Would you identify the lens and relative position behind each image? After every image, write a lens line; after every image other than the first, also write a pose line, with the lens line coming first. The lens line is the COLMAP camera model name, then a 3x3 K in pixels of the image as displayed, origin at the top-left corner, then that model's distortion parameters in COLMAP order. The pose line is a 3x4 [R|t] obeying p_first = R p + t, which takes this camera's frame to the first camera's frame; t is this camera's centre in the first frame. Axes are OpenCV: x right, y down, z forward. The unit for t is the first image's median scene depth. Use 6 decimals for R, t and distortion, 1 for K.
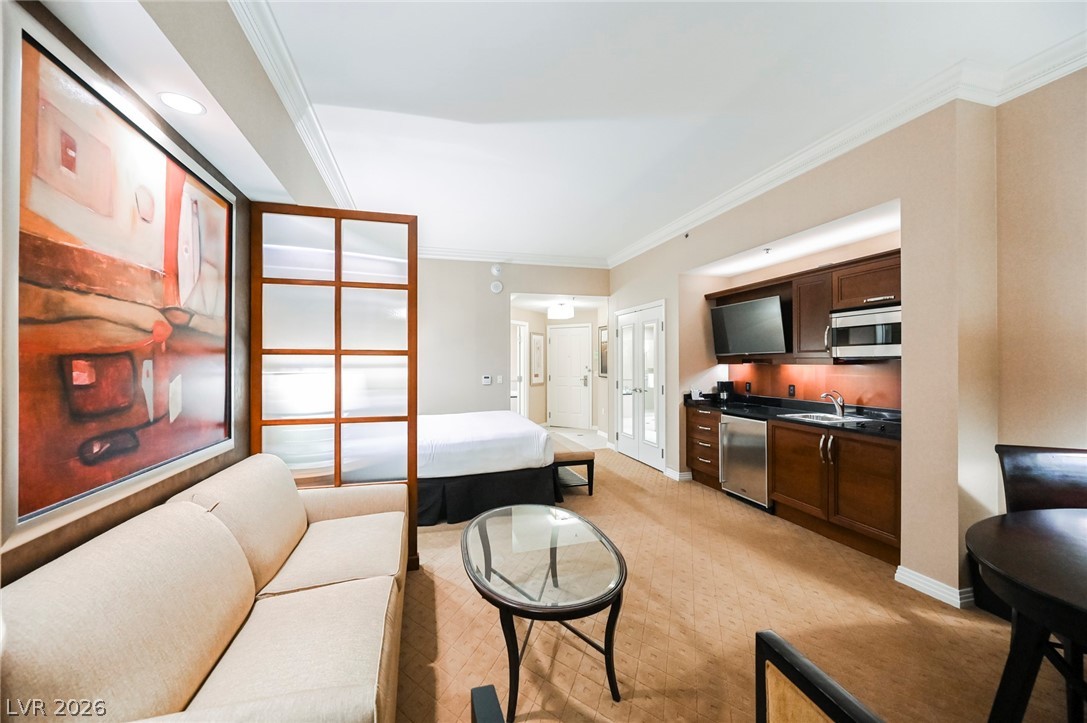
lens RADIAL K [[431.2, 0, 542.5], [0, 431.2, 359.9], [0, 0, 1]] dist [-0.000619, -0.000221]
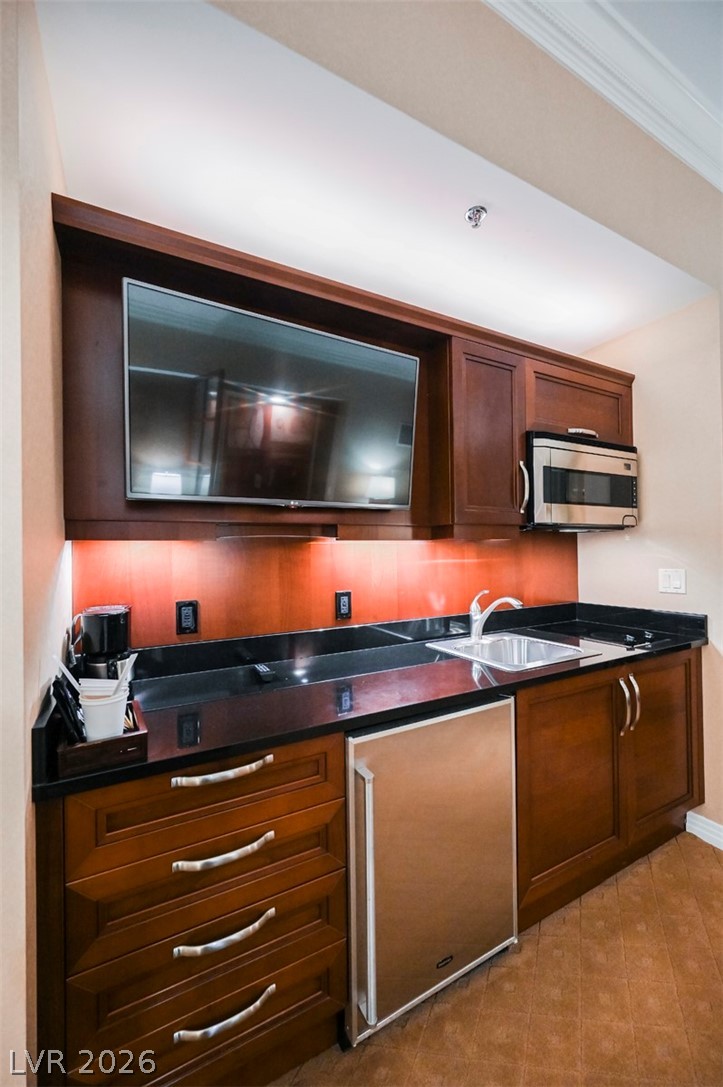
lens RADIAL K [[431.2, 0, 361.1], [0, 431.2, 548.4], [0, 0, 1]] dist [-0.000619, -0.000221]
pose [[-0.213013, 0.012171, 0.976974, 0.158853], [0.010577, 0.999893, -0.010151, 0.019024], [-0.976992, 0.008171, -0.213119, 0.948689]]
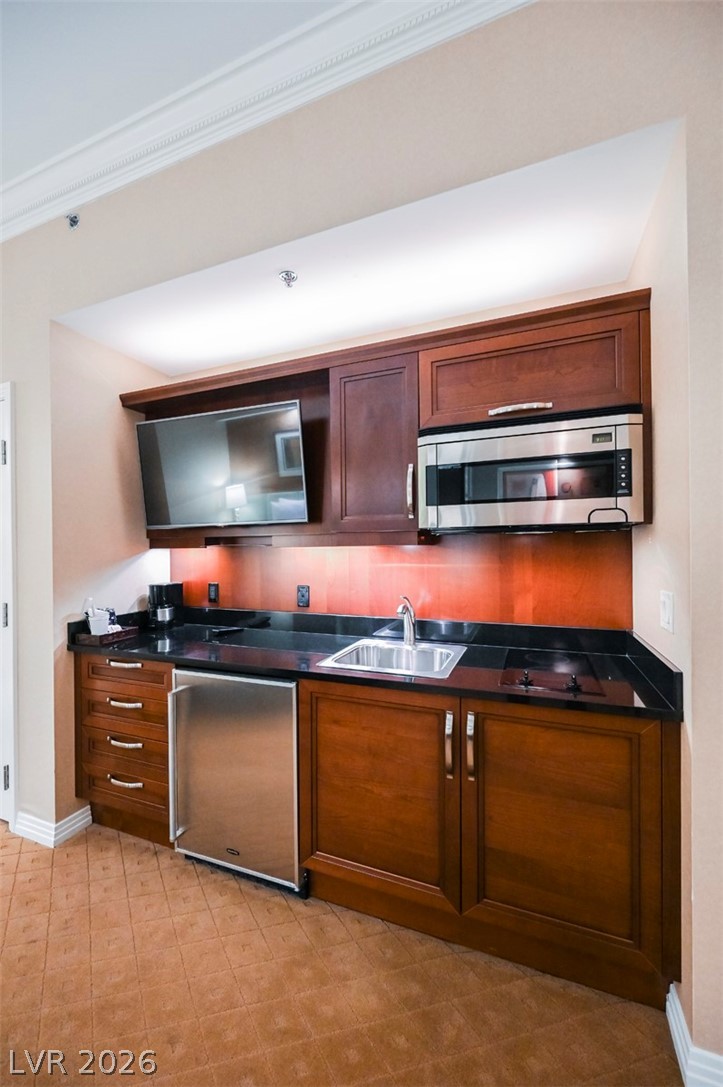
lens RADIAL K [[431.2, 0, 361.1], [0, 431.2, 548.4], [0, 0, 1]] dist [-0.000619, -0.000221]
pose [[0.616604, -0.002729, 0.787269, 0.185055], [0.004161, 0.999991, 0.000208, 0.011216], [-0.787263, 0.003148, 0.616610, 0.550674]]
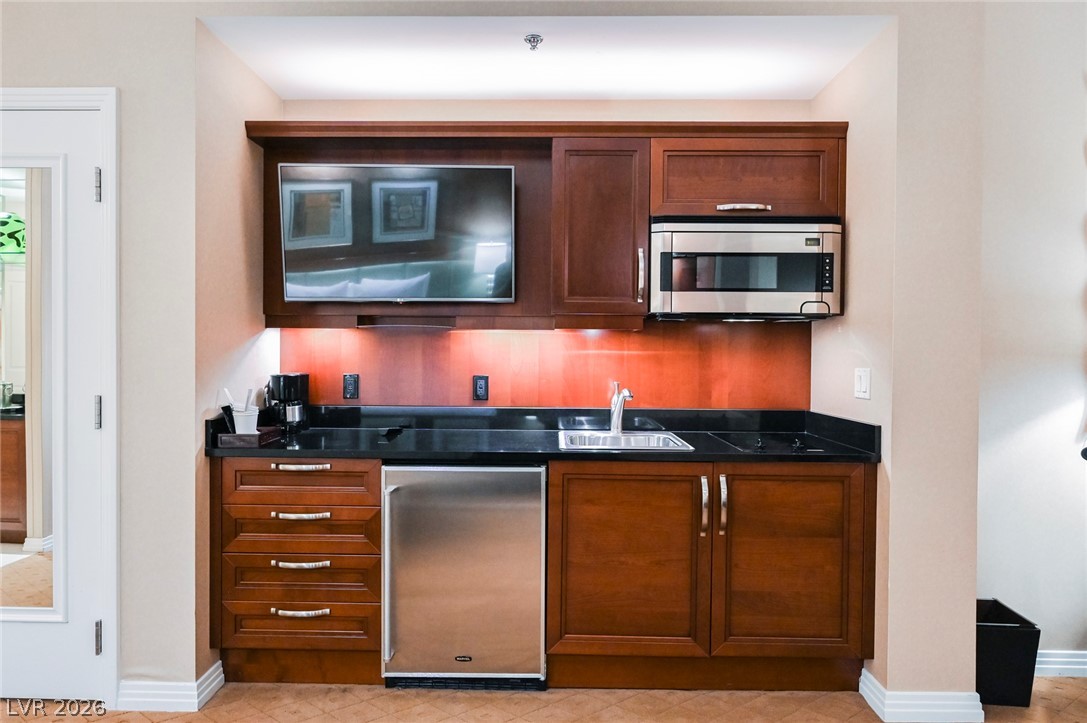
lens RADIAL K [[635.1, 0, 543.5], [0, 635.1, 361.5], [0, 0, 1]] dist [0.001220, -0.000201]
pose [[0.290165, -0.006103, 0.956957, -0.036637], [-0.013483, 0.999854, 0.010465, 0.031041], [-0.956882, -0.015939, 0.290040, 0.659480]]
